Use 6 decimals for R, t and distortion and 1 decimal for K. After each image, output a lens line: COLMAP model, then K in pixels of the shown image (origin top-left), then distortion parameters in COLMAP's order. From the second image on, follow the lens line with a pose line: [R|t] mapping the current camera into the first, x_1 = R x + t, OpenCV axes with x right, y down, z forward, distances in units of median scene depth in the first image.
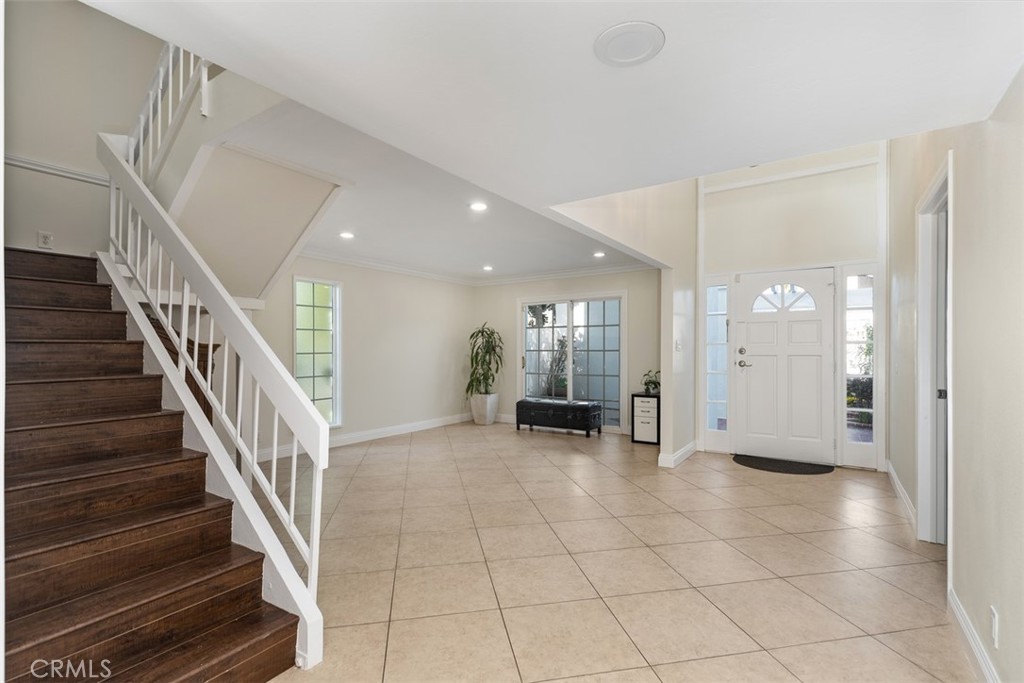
lens RADIAL K [[465.9, 0, 512.0], [0, 465.9, 341.5], [0, 0, 1]] dist [0.001584, 0.000227]
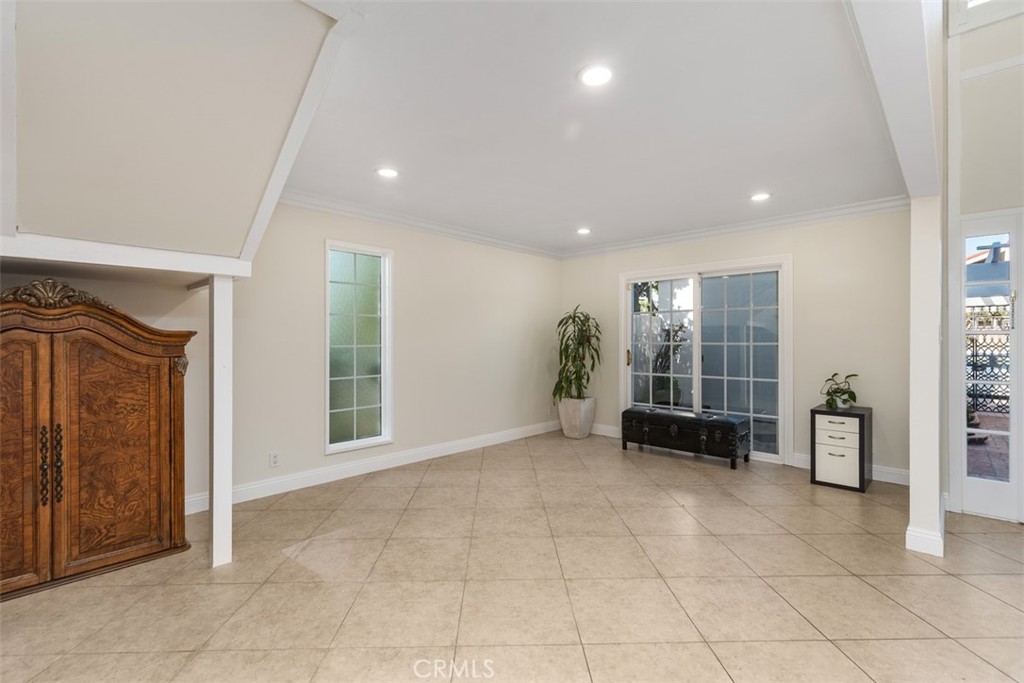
lens RADIAL K [[455.4, 0, 512.0], [0, 455.4, 341.5], [0, 0, 1]] dist [-0.000008, -0.000050]
pose [[0.986831, 0.004468, -0.161693, -0.043924], [-0.001232, 0.999797, 0.020108, 0.004103], [0.161750, -0.019644, 0.986636, 0.245857]]
